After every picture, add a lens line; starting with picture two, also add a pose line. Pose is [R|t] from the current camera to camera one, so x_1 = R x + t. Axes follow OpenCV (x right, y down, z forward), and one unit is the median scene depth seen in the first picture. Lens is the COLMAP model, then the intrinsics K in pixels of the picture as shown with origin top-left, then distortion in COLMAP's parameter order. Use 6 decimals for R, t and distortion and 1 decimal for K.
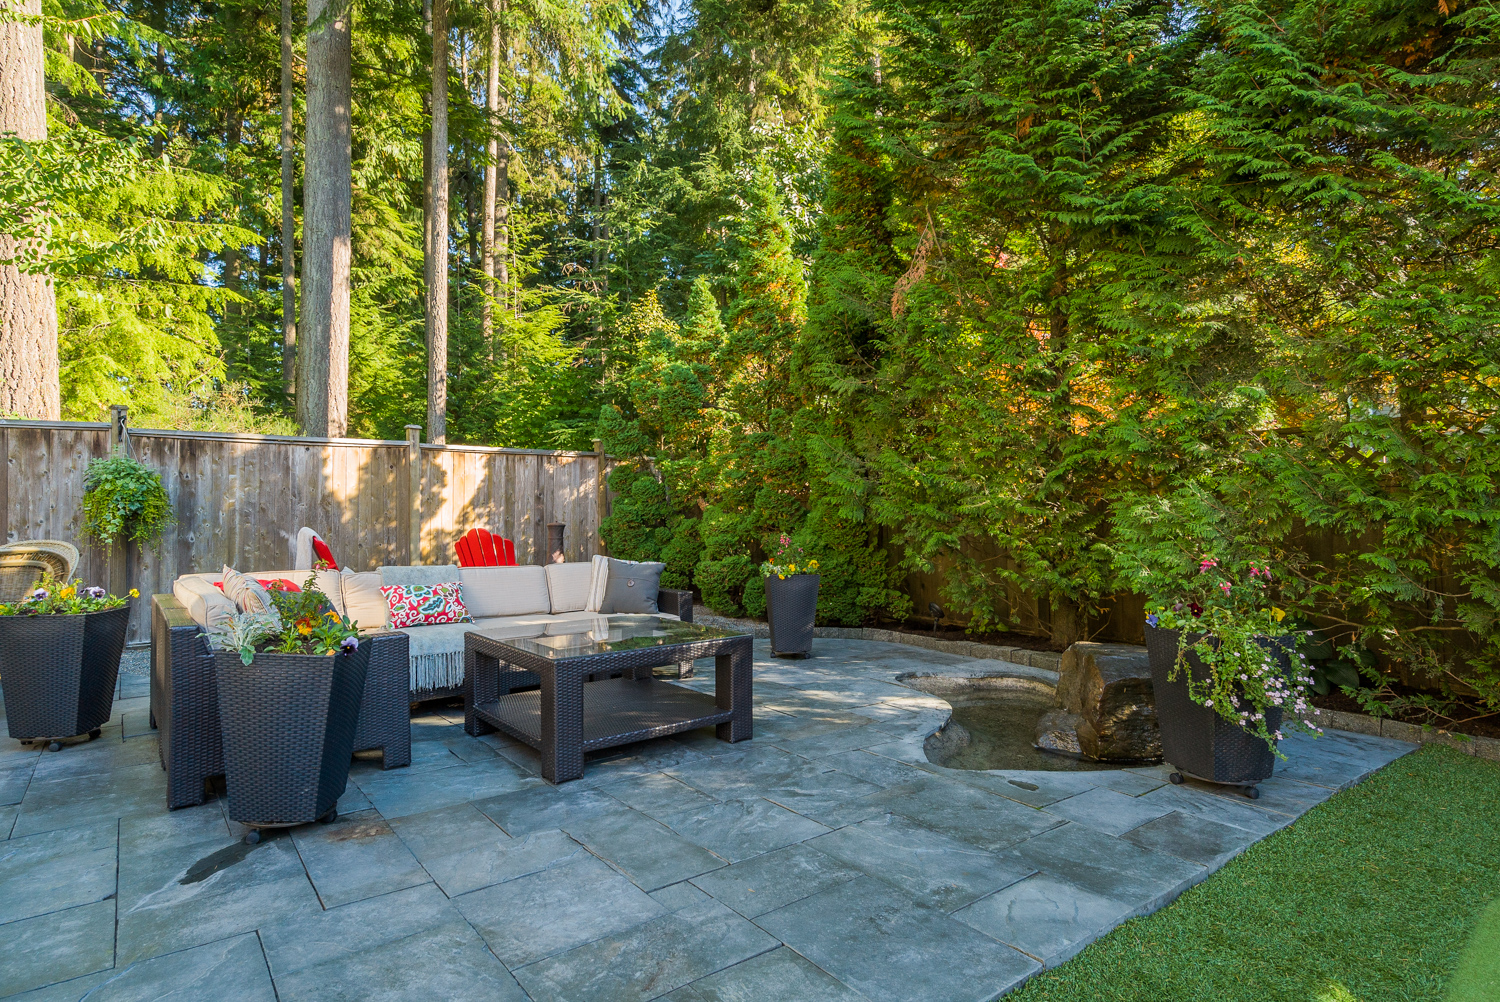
lens RADIAL K [[794.7, 0, 753.8], [0, 794.7, 516.0], [0, 0, 1]] dist [0.003894, 0.001527]
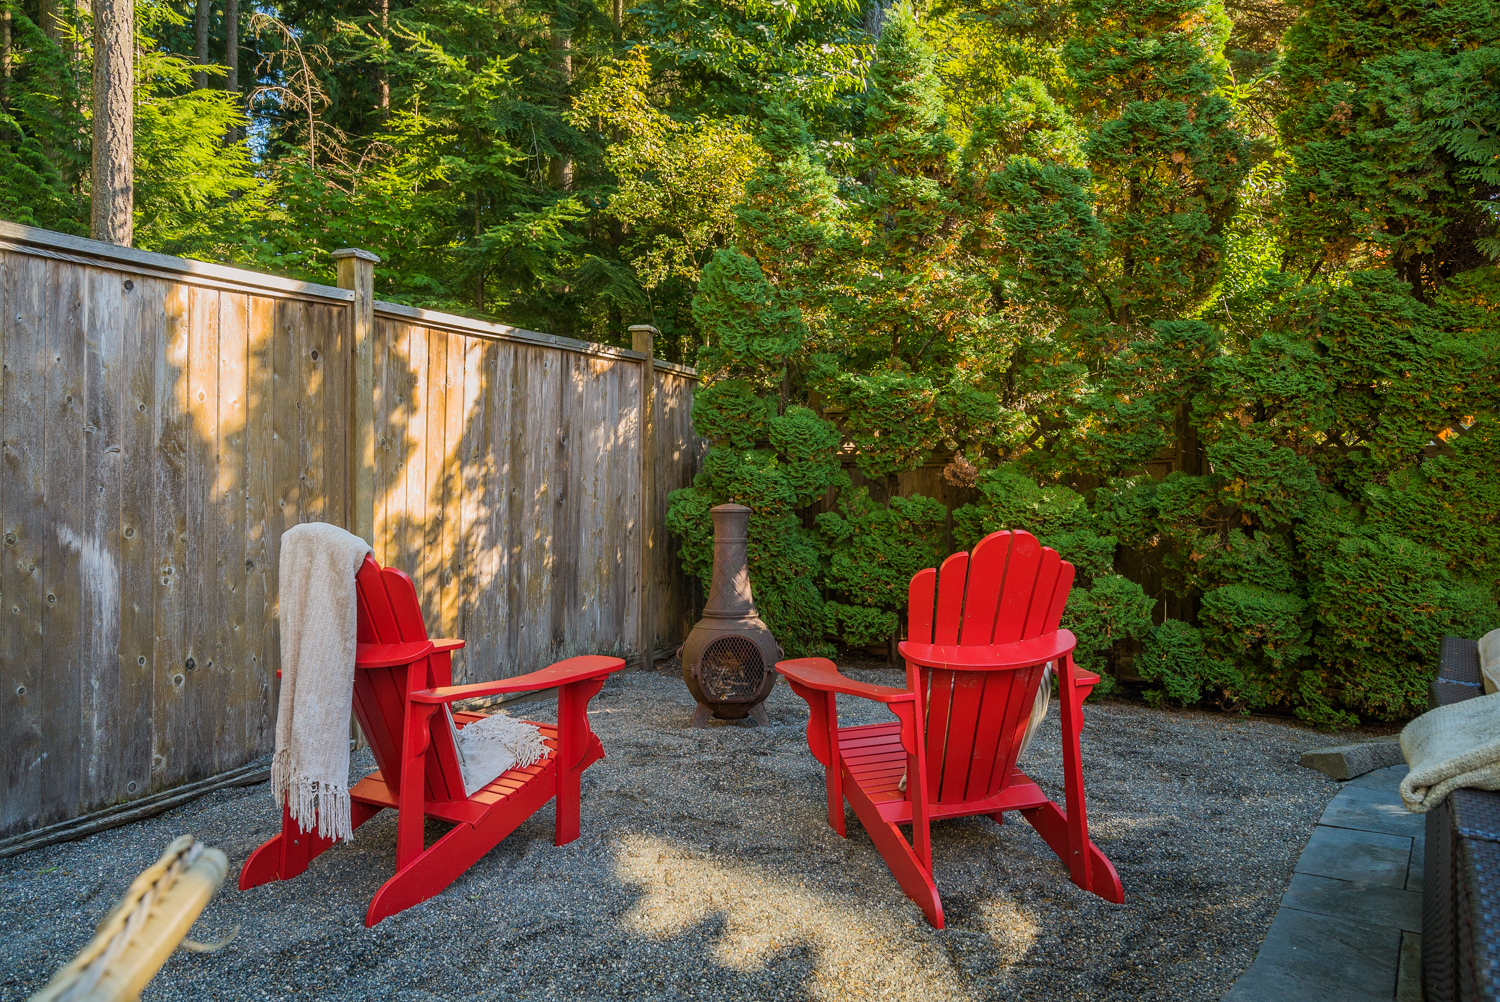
lens RADIAL K [[1112.1, 0, 750.0], [0, 1112.1, 501.0], [0, 0, 1]] dist [0.022005, -0.003268]
pose [[0.937539, 0.001128, 0.347877, -0.447004], [-0.004661, 0.999946, 0.009321, 0.002341], [-0.347848, -0.010360, 0.937494, 0.427856]]
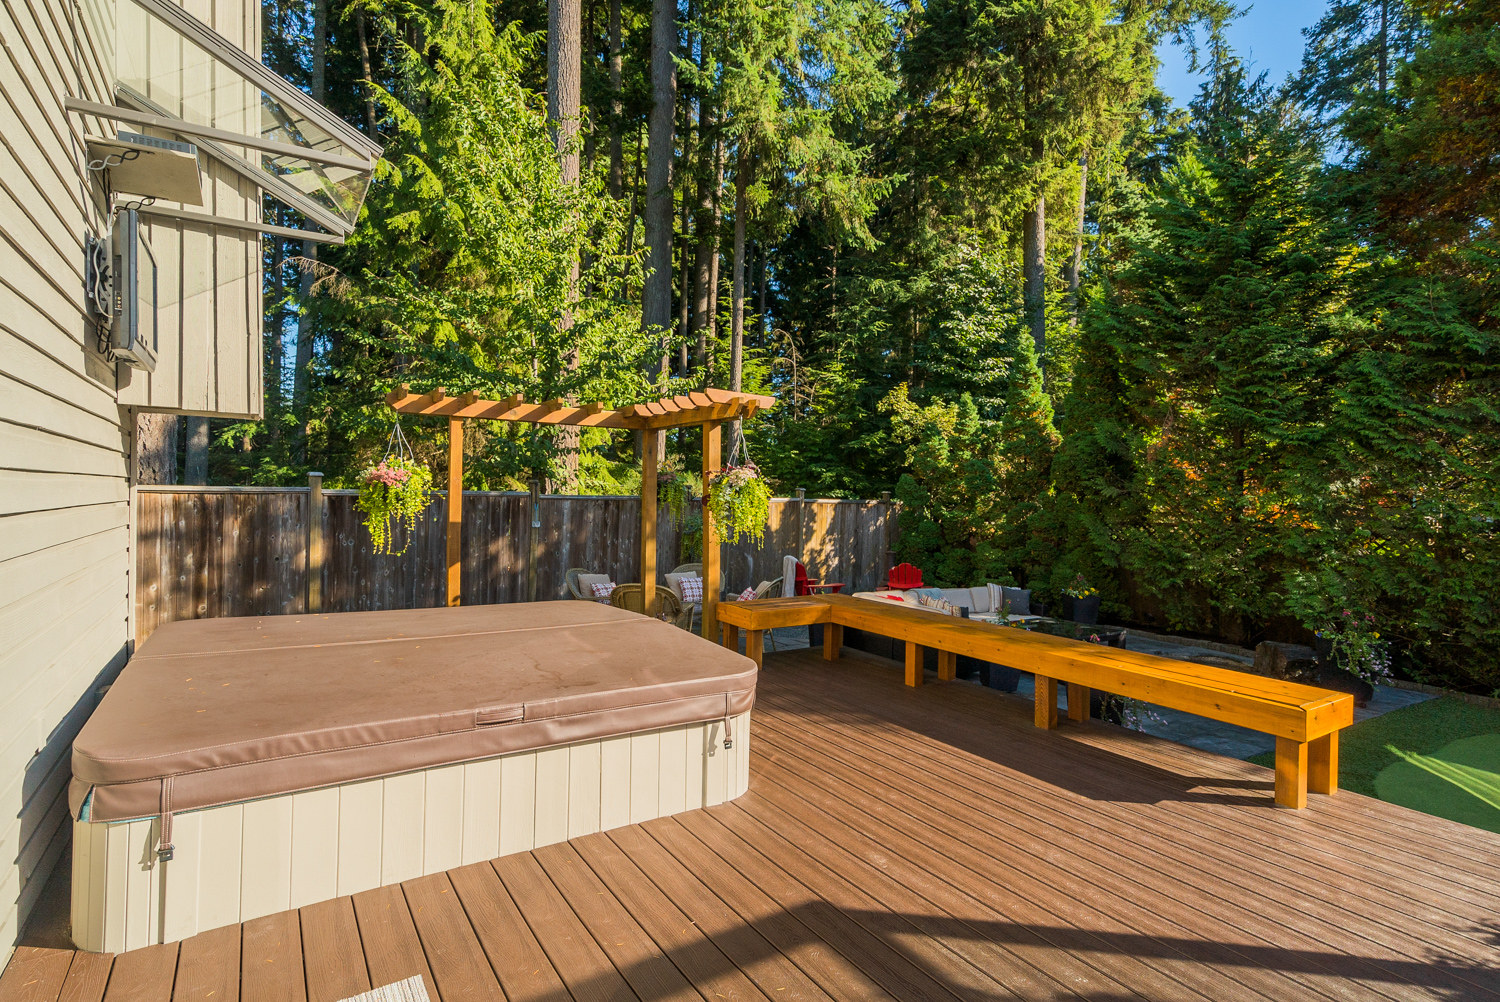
lens RADIAL K [[744.6, 0, 750.0], [0, 744.6, 501.0], [0, 0, 1]] dist [0.028405, -0.001340]
pose [[0.996612, 0.033567, -0.075090, -0.428873], [-0.033196, 0.999430, 0.006189, -0.093218], [0.075254, -0.003676, 0.997158, -0.574382]]
